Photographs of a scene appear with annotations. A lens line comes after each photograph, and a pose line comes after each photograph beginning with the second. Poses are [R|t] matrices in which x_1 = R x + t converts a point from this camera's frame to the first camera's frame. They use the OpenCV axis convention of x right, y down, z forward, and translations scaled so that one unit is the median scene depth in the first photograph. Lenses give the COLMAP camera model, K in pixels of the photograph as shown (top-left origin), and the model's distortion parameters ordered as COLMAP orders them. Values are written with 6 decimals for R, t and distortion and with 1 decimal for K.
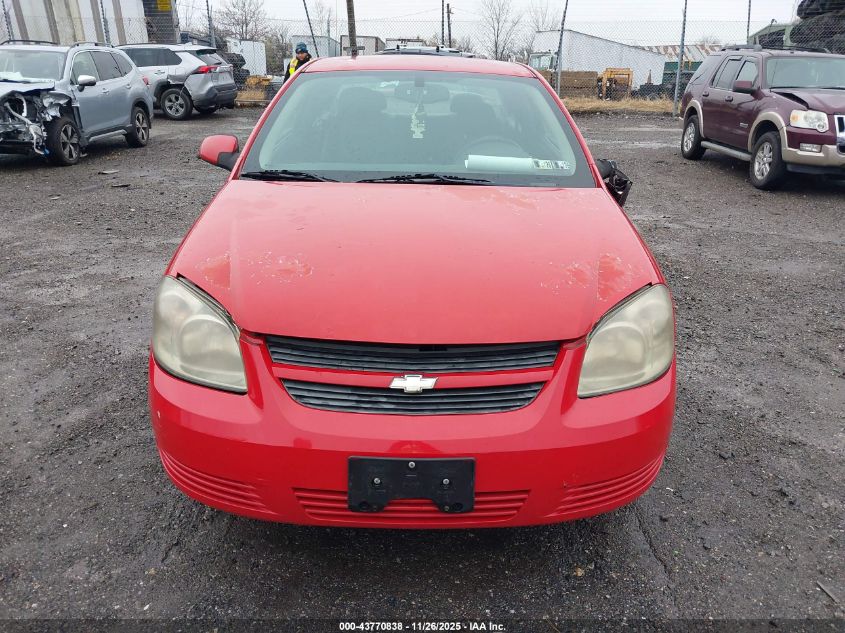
lens RADIAL K [[634.1, 0, 422.5], [0, 634.1, 316.5], [0, 0, 1]] dist [0.002384, -0.001989]
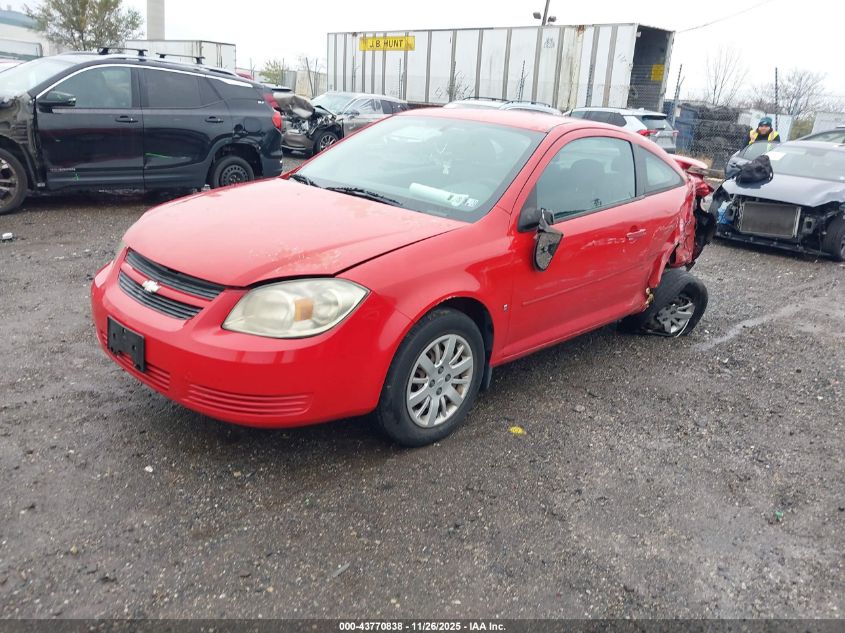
lens RADIAL K [[634.1, 0, 422.5], [0, 634.1, 316.5], [0, 0, 1]] dist [0.002384, -0.001989]
pose [[0.747384, 0.255642, -0.613241, 0.900496], [-0.311770, 0.950022, 0.016068, -0.036652], [0.586700, 0.179181, 0.789733, 0.093886]]
